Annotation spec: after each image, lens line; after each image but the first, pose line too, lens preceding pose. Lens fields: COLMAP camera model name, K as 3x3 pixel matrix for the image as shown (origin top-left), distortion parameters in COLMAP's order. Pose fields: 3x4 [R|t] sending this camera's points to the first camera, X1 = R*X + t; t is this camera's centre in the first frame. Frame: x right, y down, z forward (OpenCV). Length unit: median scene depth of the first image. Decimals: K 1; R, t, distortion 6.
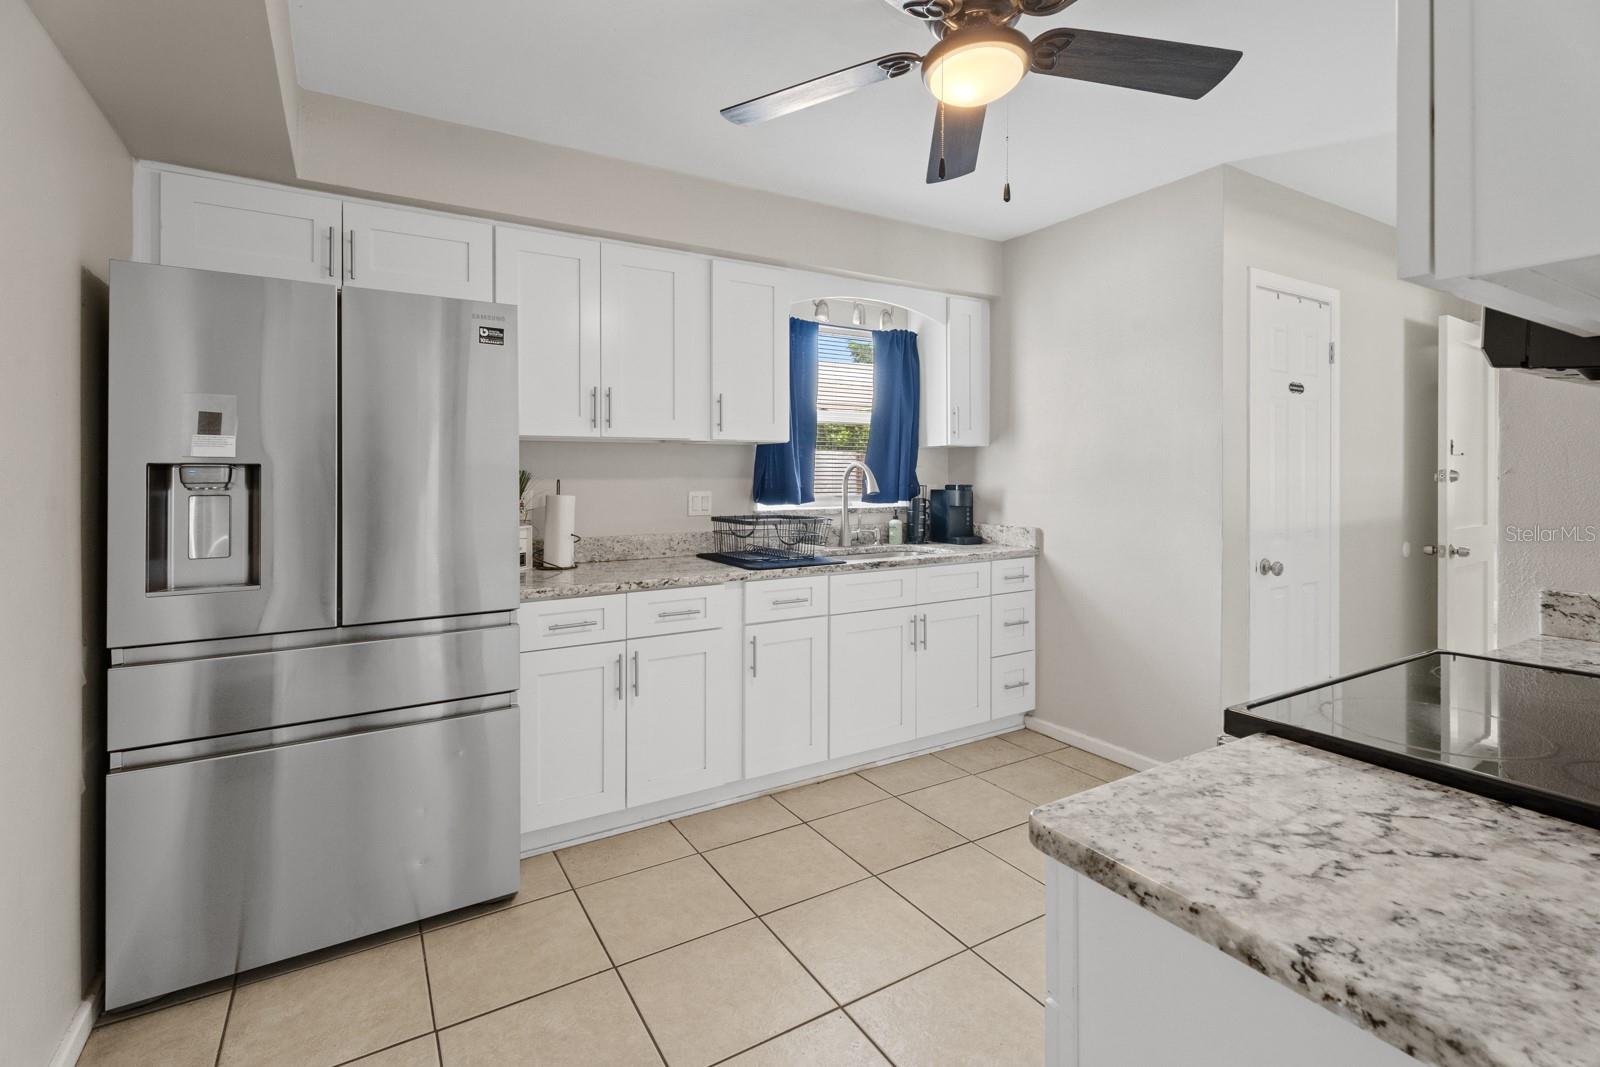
lens RADIAL K [[733.1, 0, 790.0], [0, 733.1, 474.4], [0, 0, 1]] dist [0.004368, -0.001022]
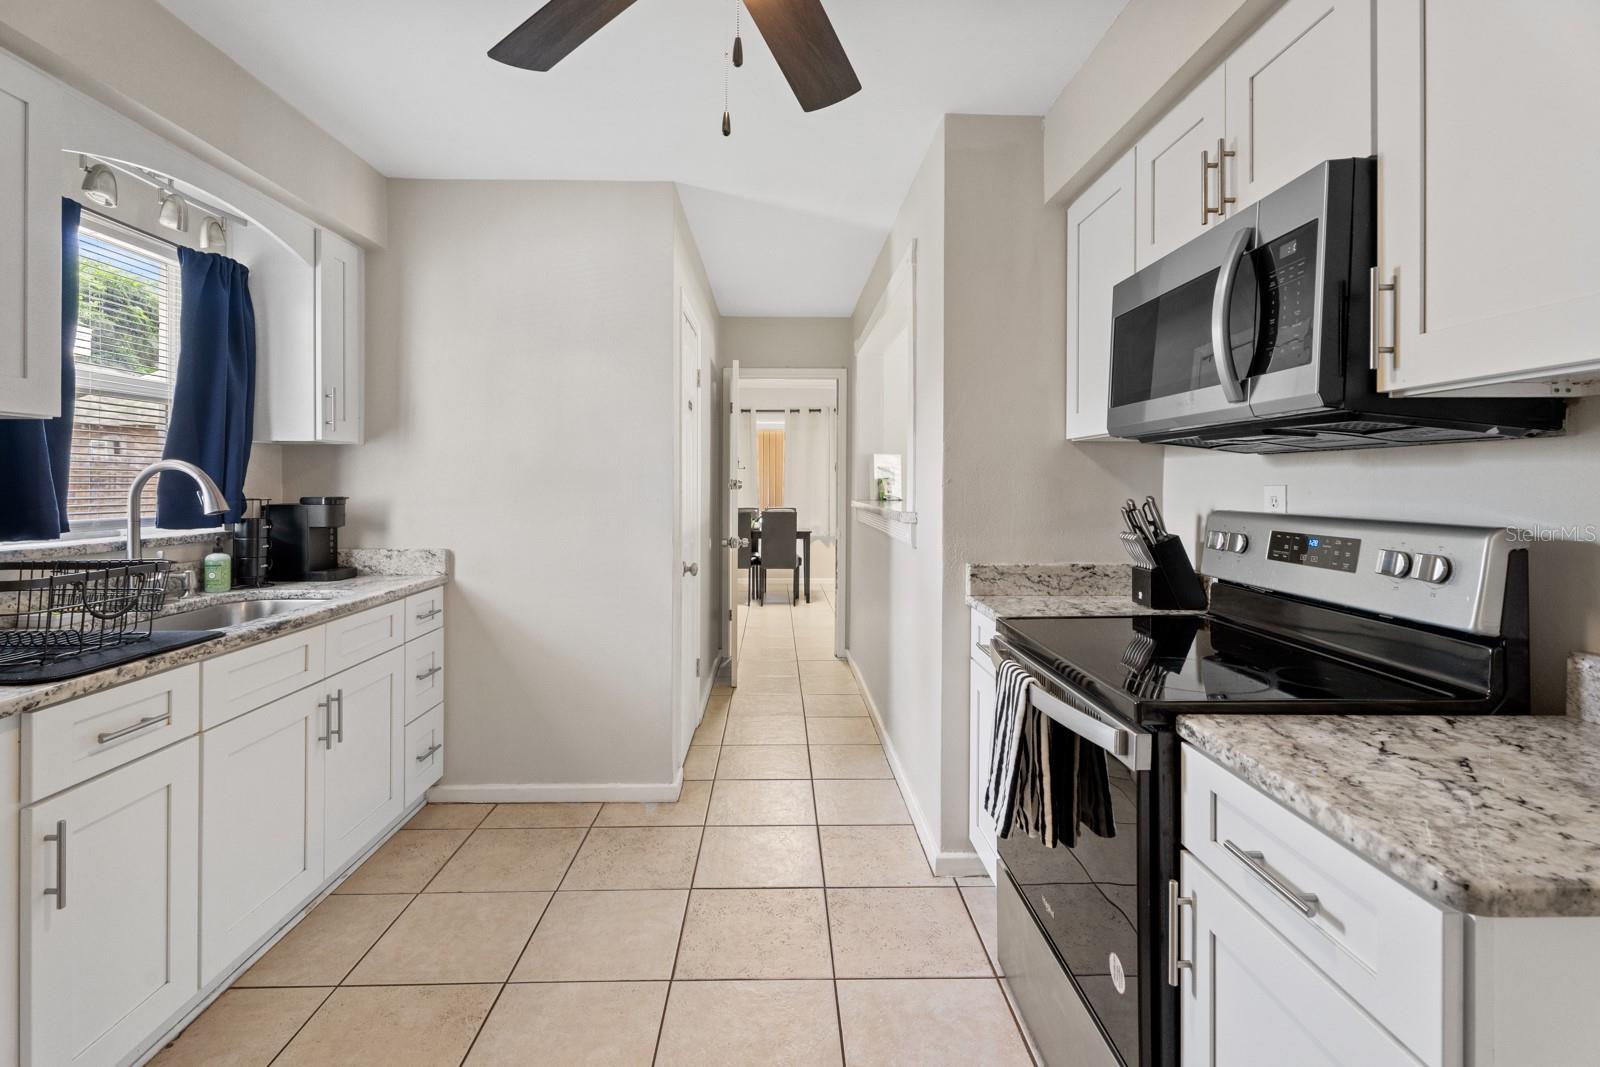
lens RADIAL K [[733.1, 0, 790.8], [0, 733.1, 483.1], [0, 0, 1]] dist [0.004368, -0.001022]
pose [[0.498092, 0.001594, 0.867122, -0.174047], [-0.001535, 0.999998, -0.000956, 0.000759], [-0.867123, -0.000855, 0.498094, 0.271637]]
